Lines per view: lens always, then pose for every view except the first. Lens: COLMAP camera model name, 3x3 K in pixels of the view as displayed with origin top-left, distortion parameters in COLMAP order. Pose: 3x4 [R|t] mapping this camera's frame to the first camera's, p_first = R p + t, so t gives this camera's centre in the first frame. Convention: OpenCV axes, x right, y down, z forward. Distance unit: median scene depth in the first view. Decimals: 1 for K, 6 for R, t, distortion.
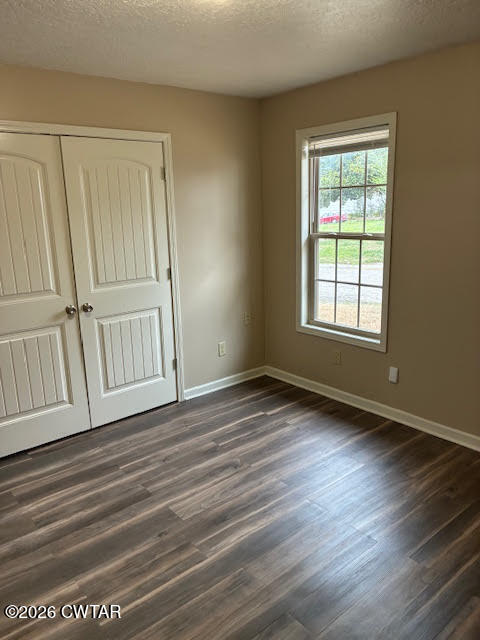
lens RADIAL K [[485.9, 0, 229.8], [0, 485.9, 315.6], [0, 0, 1]] dist [0.037148, -0.043256]
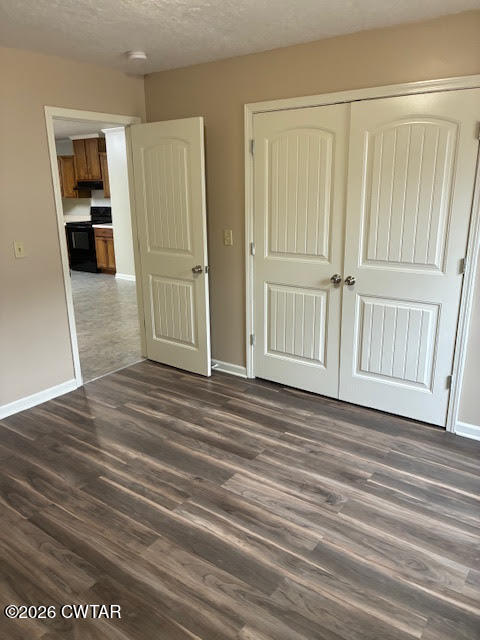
lens RADIAL K [[485.9, 0, 236.2], [0, 485.9, 317.3], [0, 0, 1]] dist [0.037148, -0.043256]
pose [[0.248464, 0.289072, -0.924501, 0.633211], [-0.209610, 0.947862, 0.240043, -0.147138], [0.945690, 0.134143, 0.296102, 0.553721]]
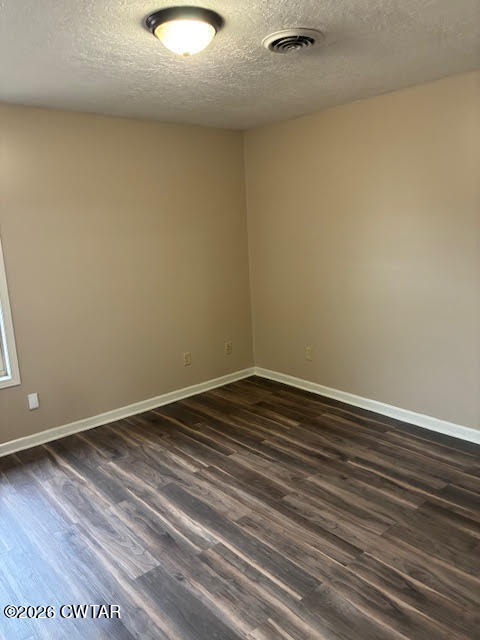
lens RADIAL K [[485.9, 0, 244.5], [0, 485.9, 319.5], [0, 0, 1]] dist [0.037148, -0.043256]
pose [[-0.028596, -0.158786, 0.986899, -0.765934], [0.271835, 0.948858, 0.160542, -0.099685], [-0.961919, 0.272865, 0.016030, 0.580784]]
